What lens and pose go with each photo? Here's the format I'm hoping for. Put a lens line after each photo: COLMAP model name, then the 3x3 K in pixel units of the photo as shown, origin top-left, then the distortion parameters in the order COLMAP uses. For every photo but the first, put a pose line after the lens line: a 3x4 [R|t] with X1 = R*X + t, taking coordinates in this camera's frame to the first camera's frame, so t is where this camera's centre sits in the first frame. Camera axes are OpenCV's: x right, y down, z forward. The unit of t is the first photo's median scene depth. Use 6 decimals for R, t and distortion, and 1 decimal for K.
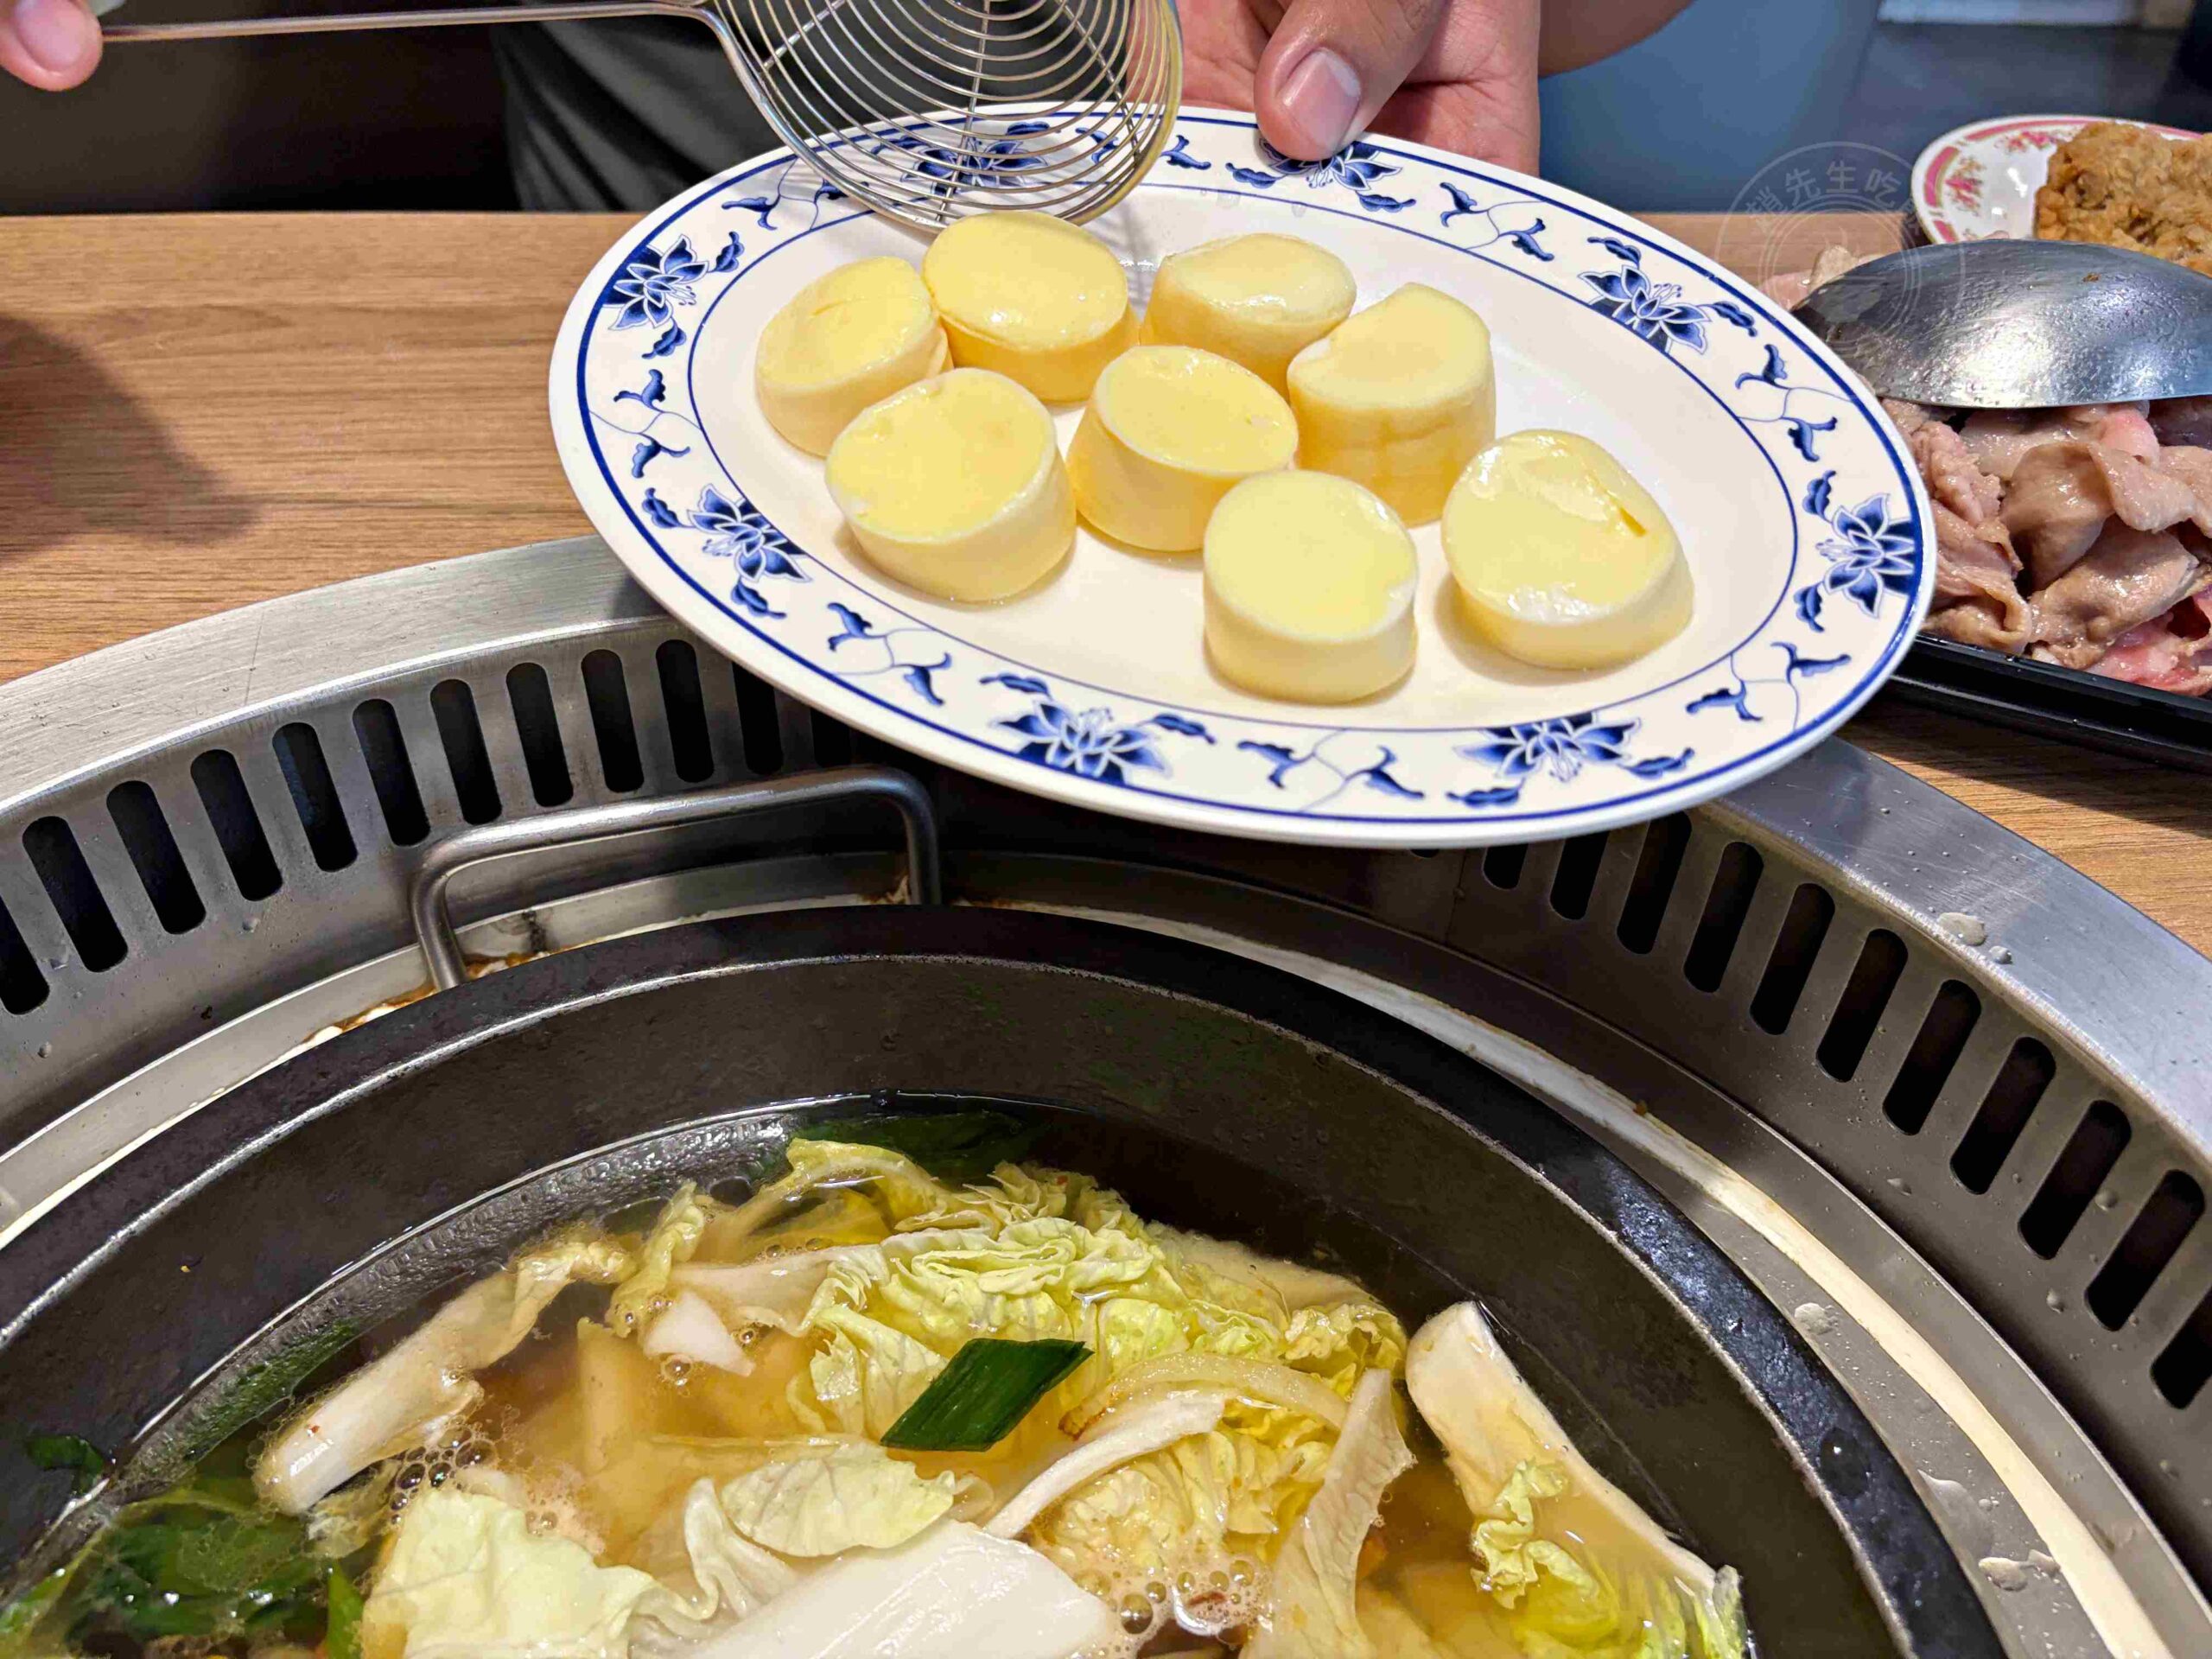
lens RADIAL K [[1700.2, 0, 1110.7], [0, 1700.2, 832.5], [0, 0, 1]] dist [0.036526, -0.052676]
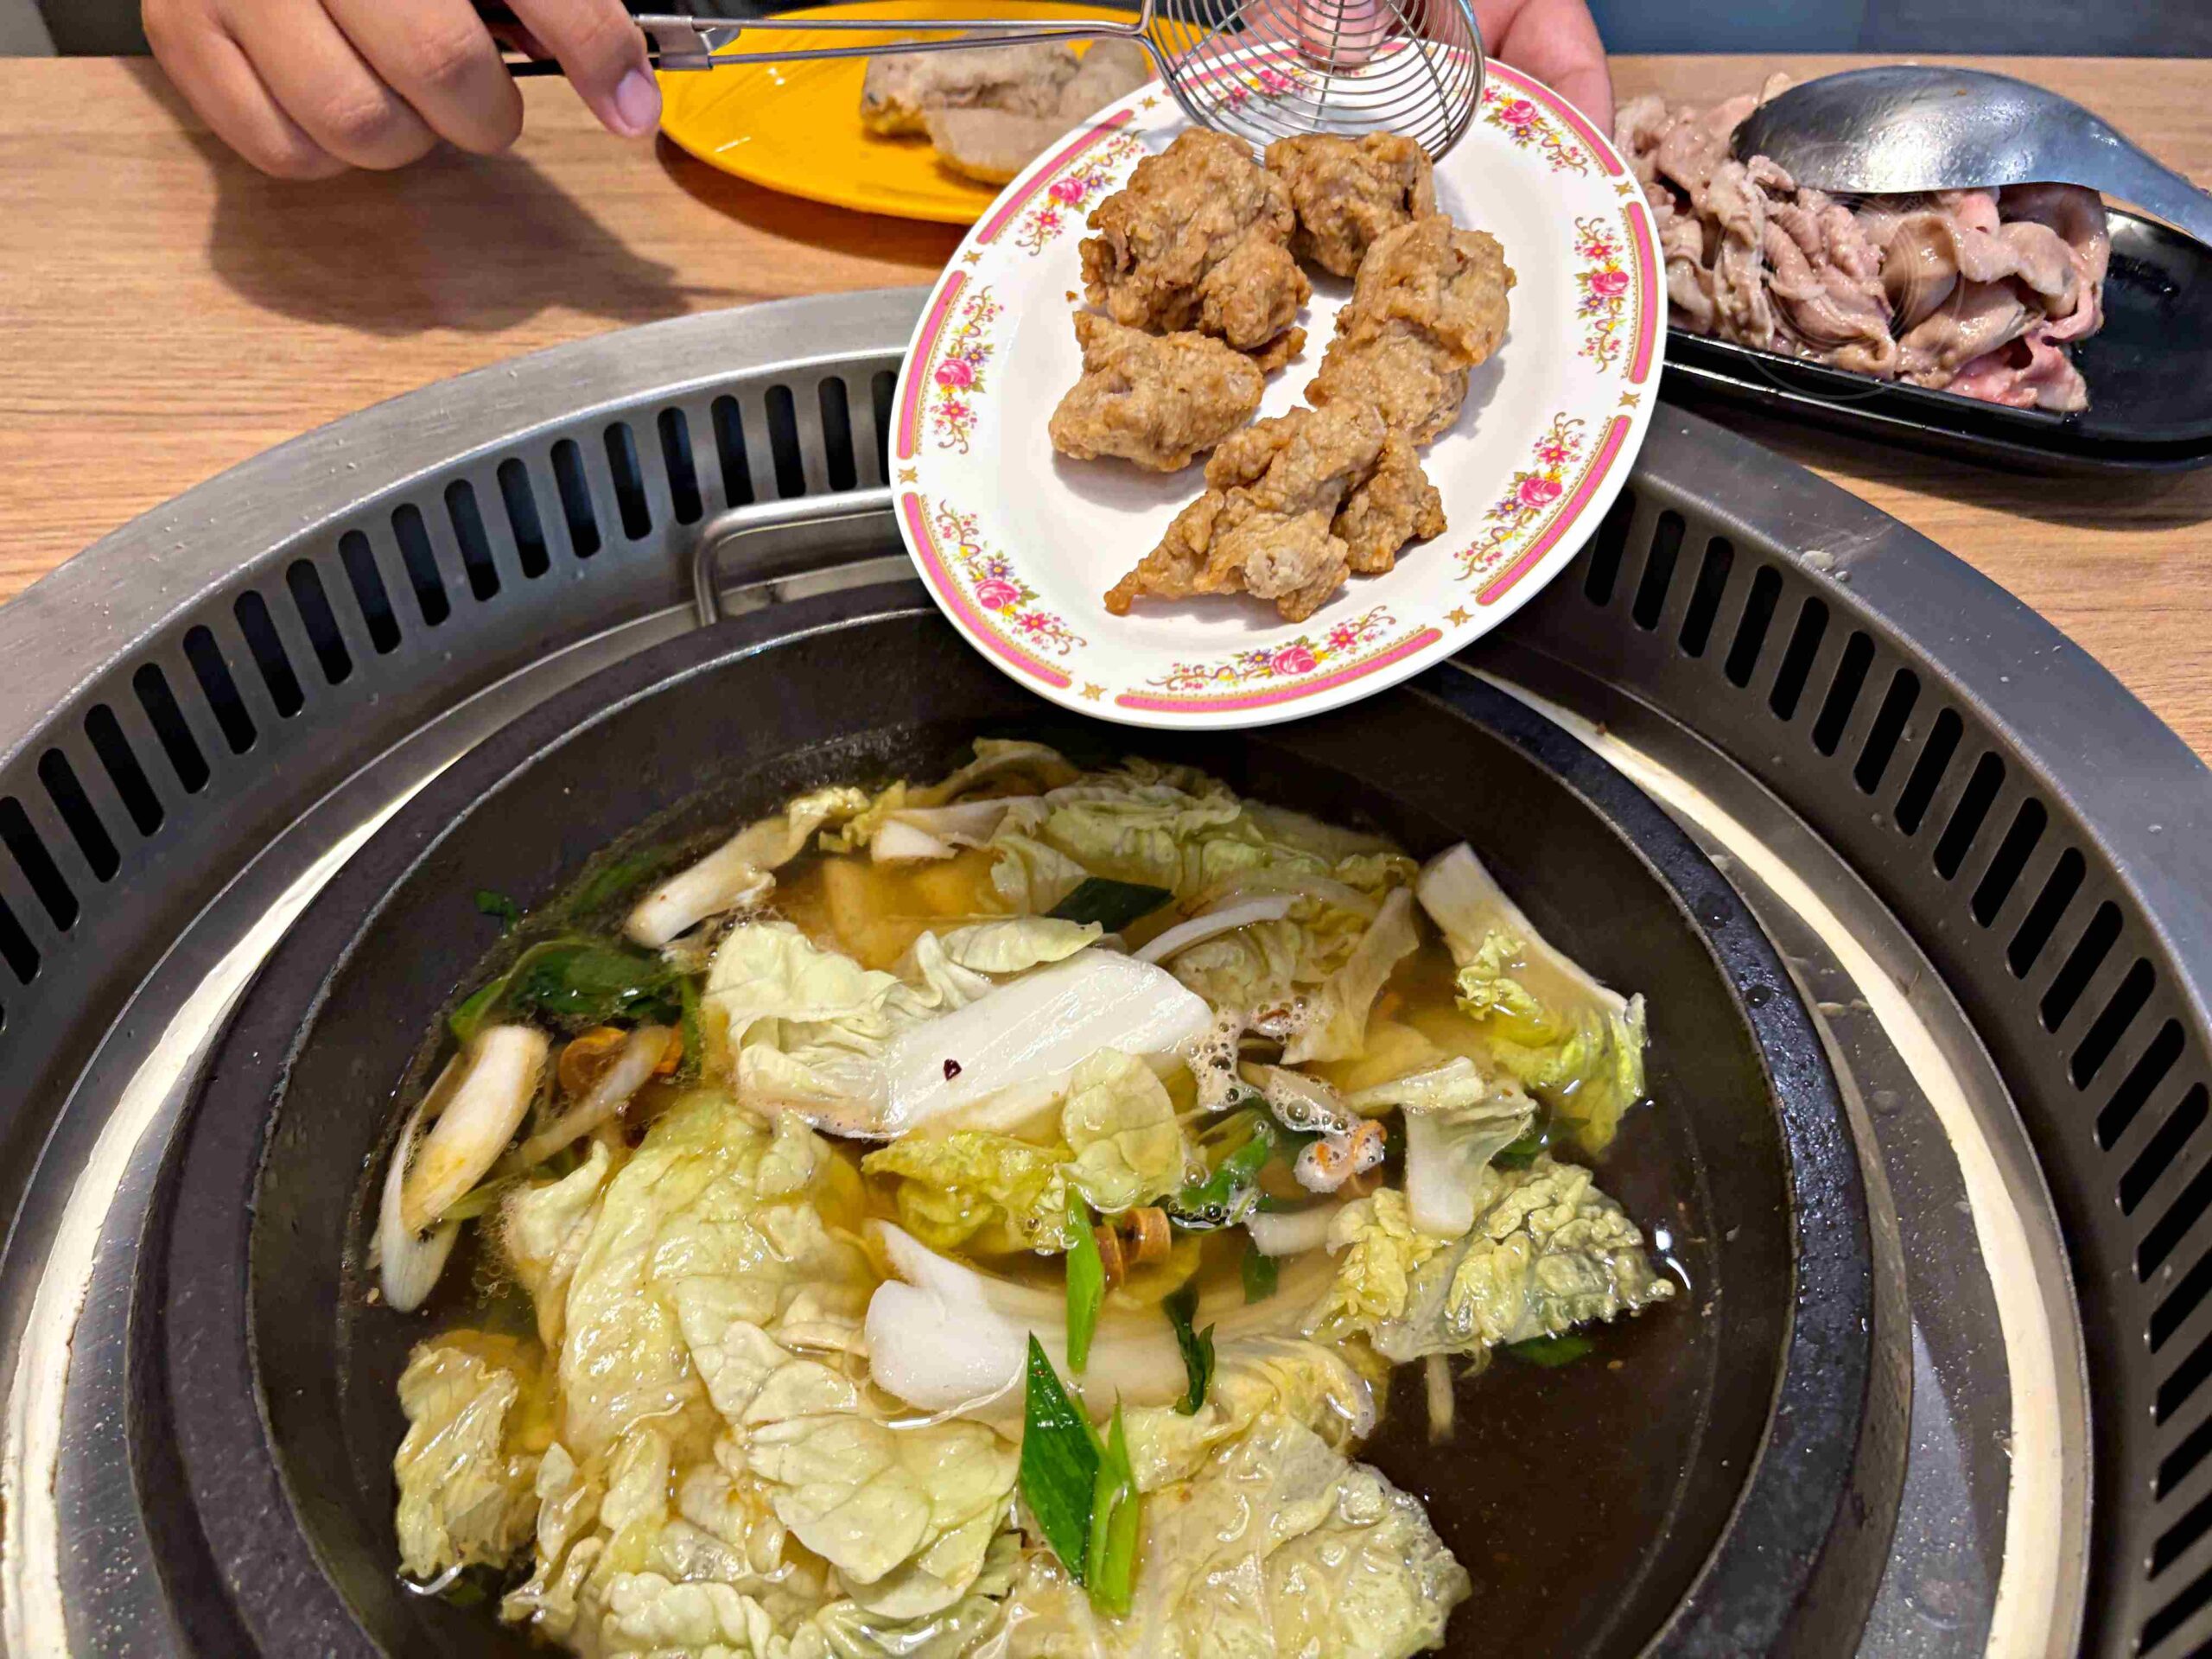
lens RADIAL K [[1700.2, 0, 1125.2], [0, 1700.2, 821.6], [0, 0, 1]] dist [0.036526, -0.052676]
pose [[0.999714, 0.010458, -0.021522, -0.037730], [-0.009161, 0.998186, 0.059512, 0.178351], [0.022105, -0.059298, 0.997996, -0.397136]]
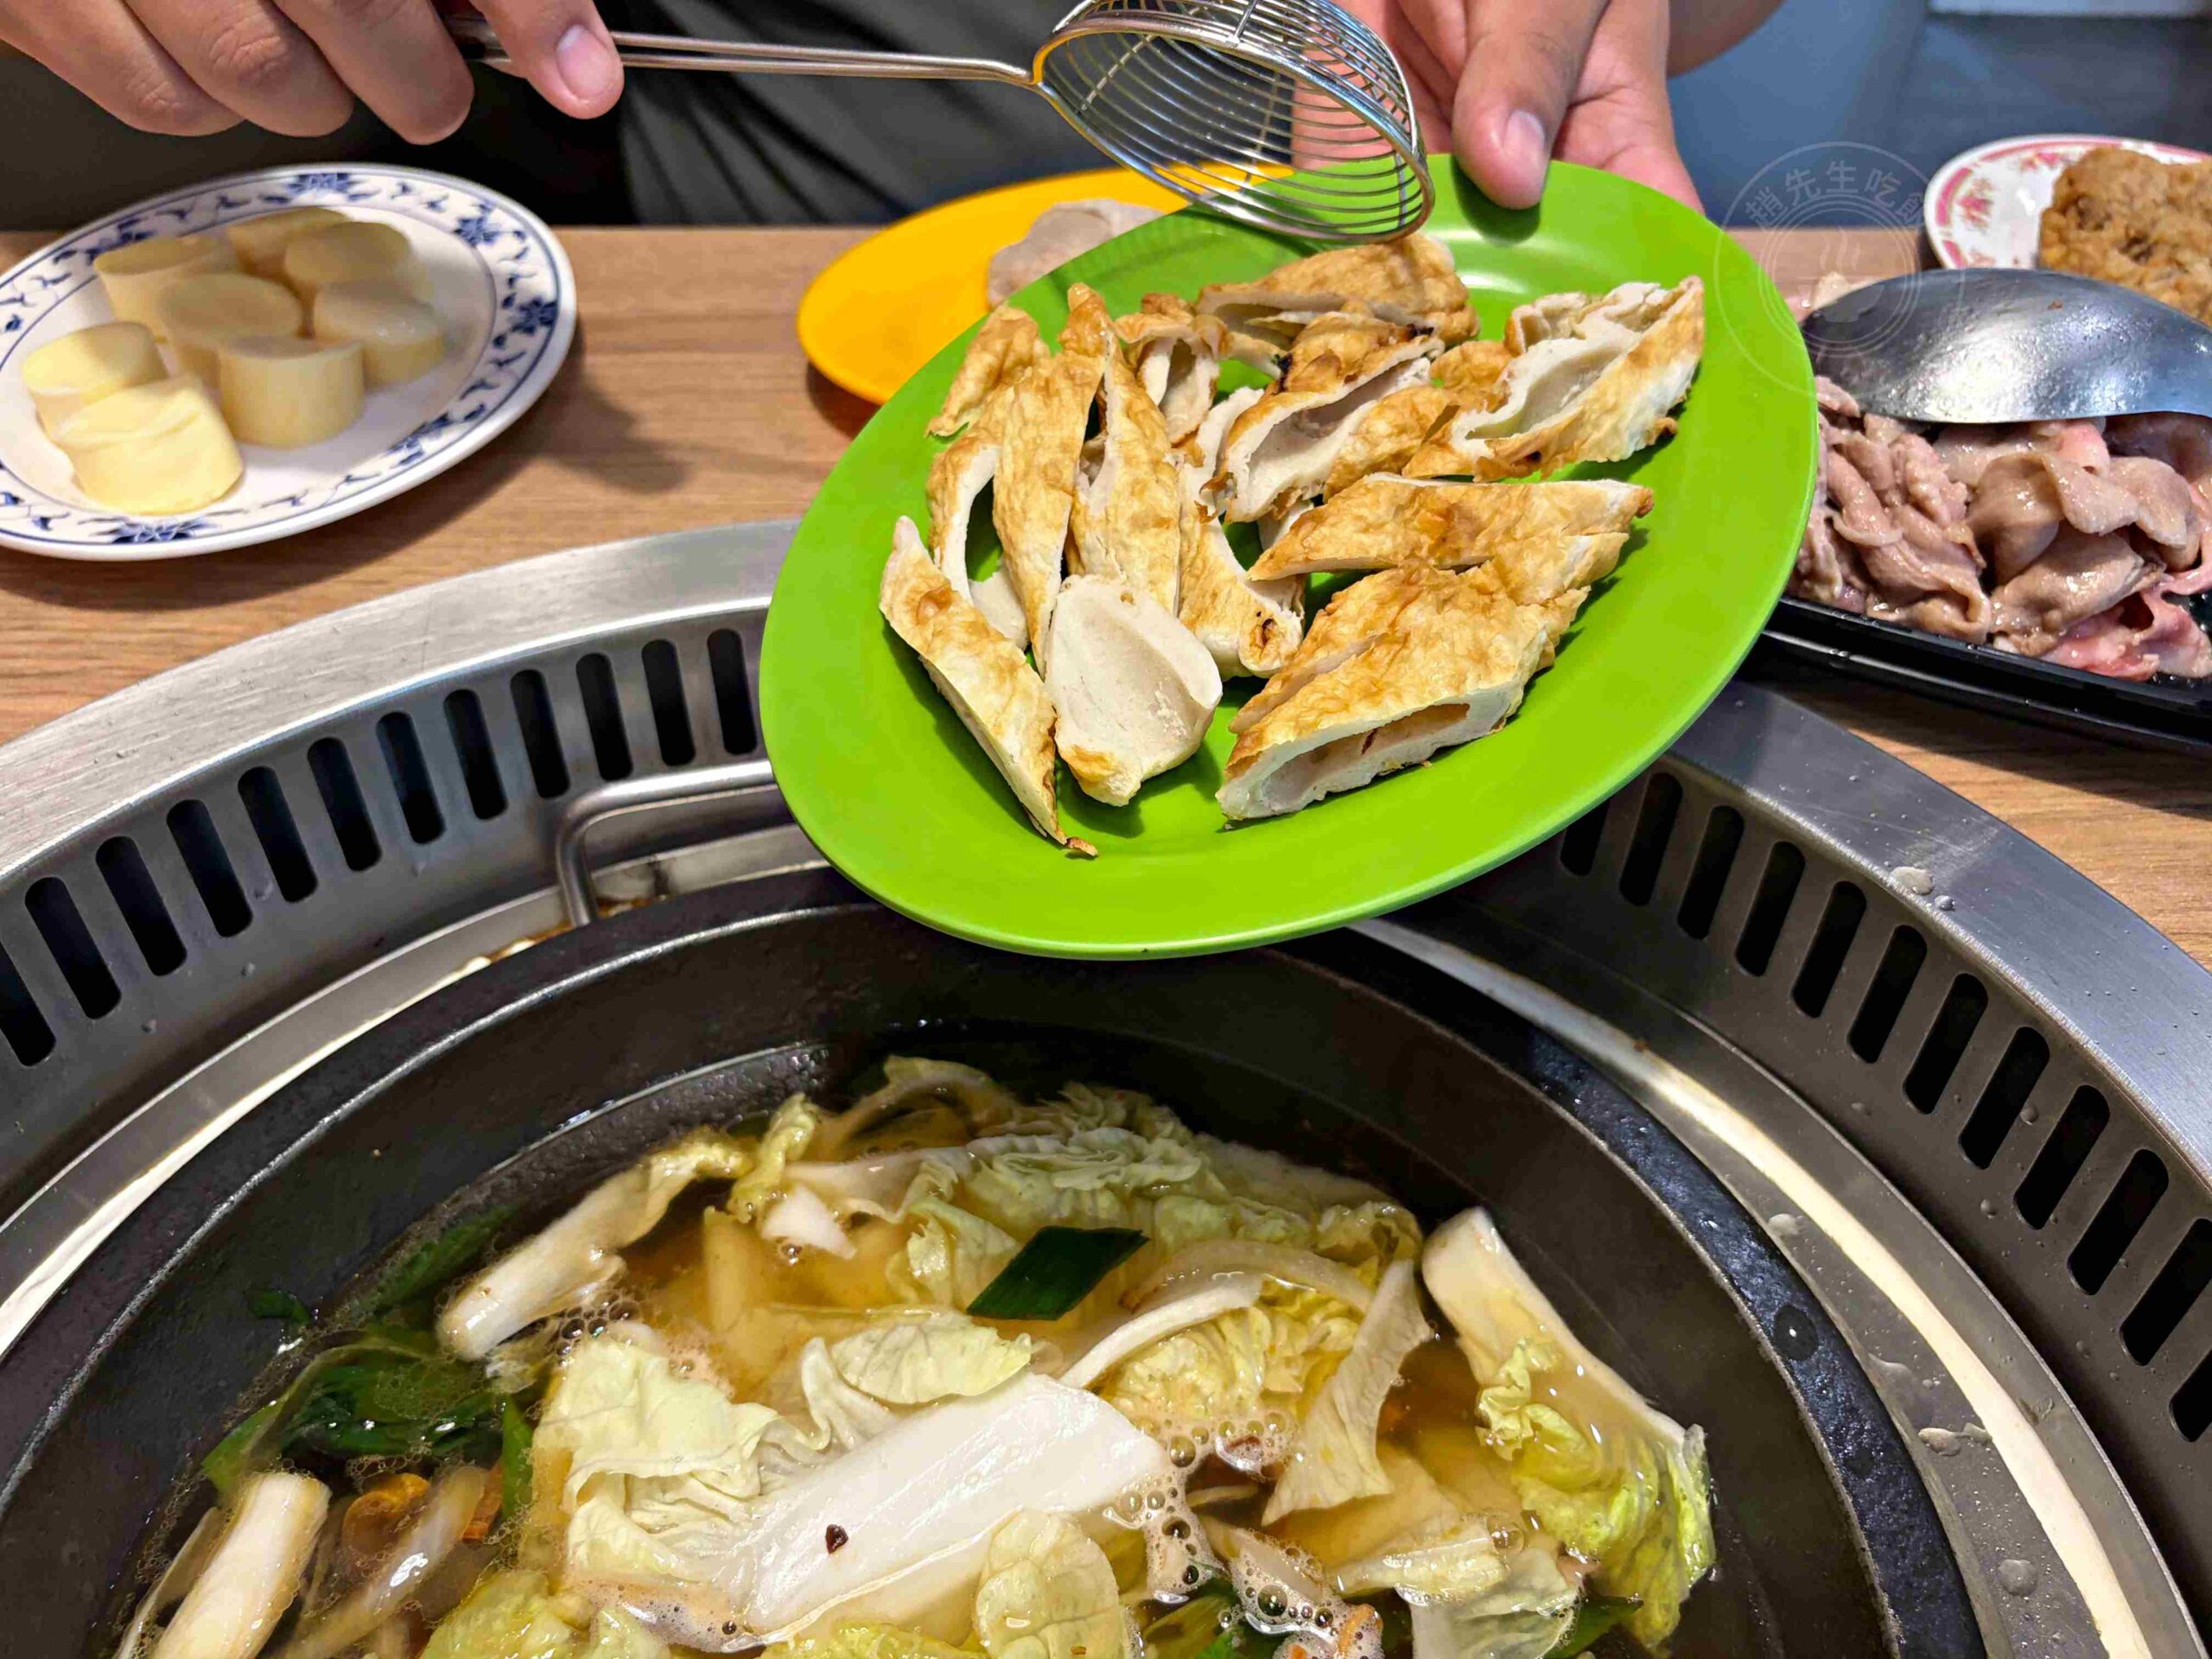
lens RADIAL K [[1700.2, 0, 1122.0], [0, 1700.2, 840.5], [0, 0, 1]] dist [0.036526, -0.052676]
pose [[0.999668, 0.011452, -0.023093, -0.005446], [-0.011212, 0.999882, 0.010518, 0.021515], [0.023210, -0.010255, 0.999678, -0.145299]]
